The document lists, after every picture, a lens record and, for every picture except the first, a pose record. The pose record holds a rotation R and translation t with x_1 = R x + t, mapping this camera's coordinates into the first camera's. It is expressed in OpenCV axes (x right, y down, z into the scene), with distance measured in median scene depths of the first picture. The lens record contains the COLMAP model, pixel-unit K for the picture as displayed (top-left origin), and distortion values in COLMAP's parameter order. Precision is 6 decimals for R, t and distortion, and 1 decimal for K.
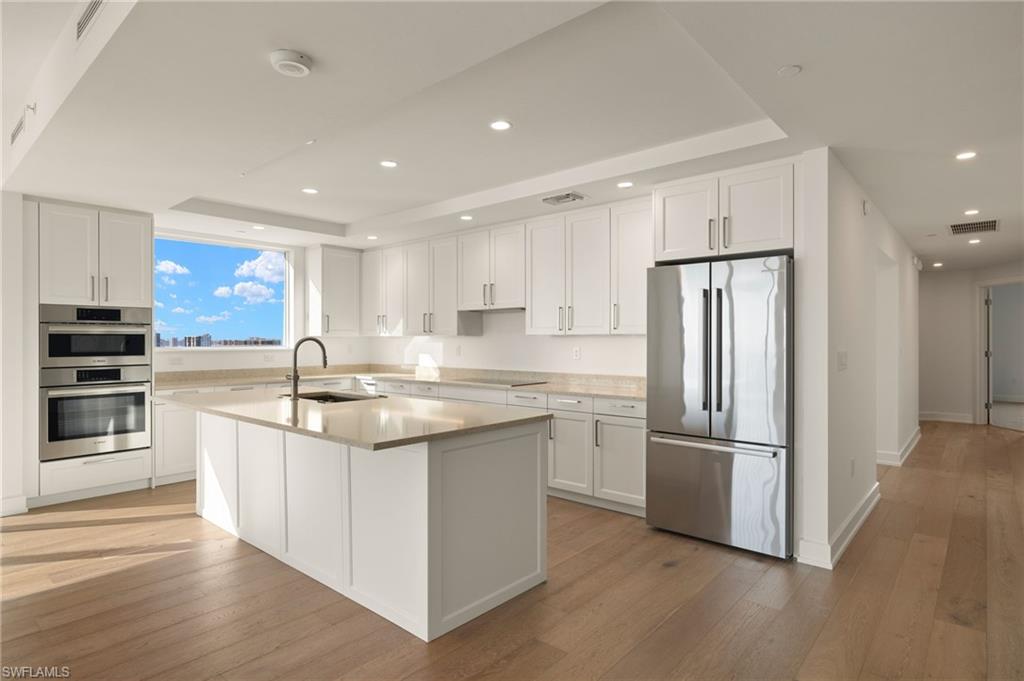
lens RADIAL K [[541.1, 0, 512.0], [0, 541.1, 340.5], [0, 0, 1]] dist [0.001108, 0.000038]
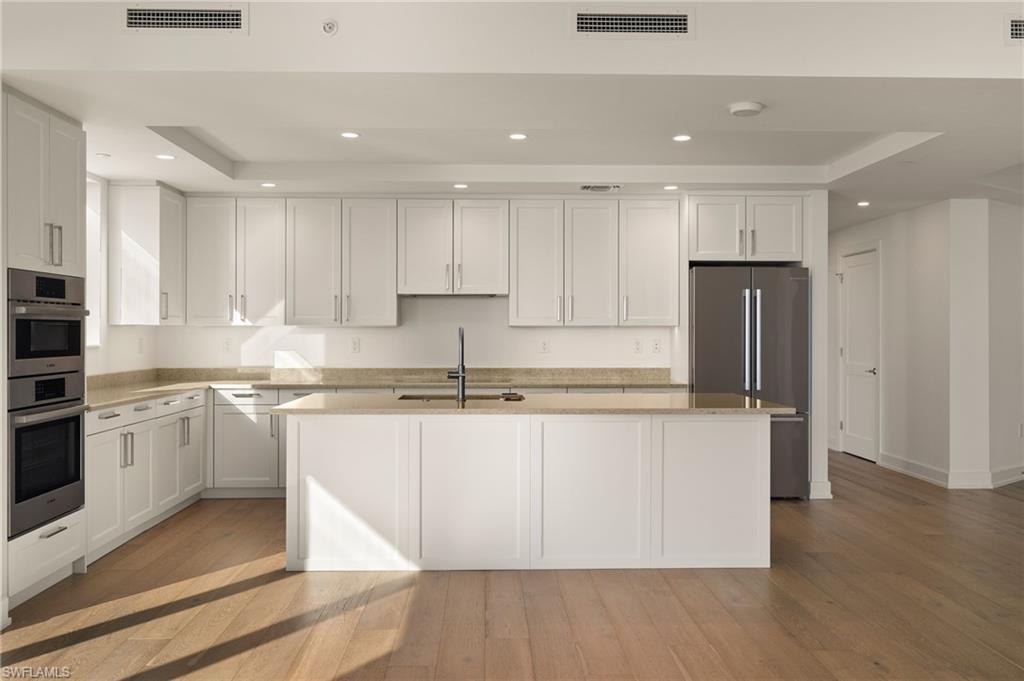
lens RADIAL K [[871.8, 0, 510.3], [0, 871.8, 325.5], [0, 0, 1]] dist [0.007836, 0.002653]
pose [[0.735905, 0.005892, 0.677059, -1.022613], [-0.000038, 0.999962, -0.008661, 0.002347], [-0.677084, 0.006348, 0.735878, -0.054977]]
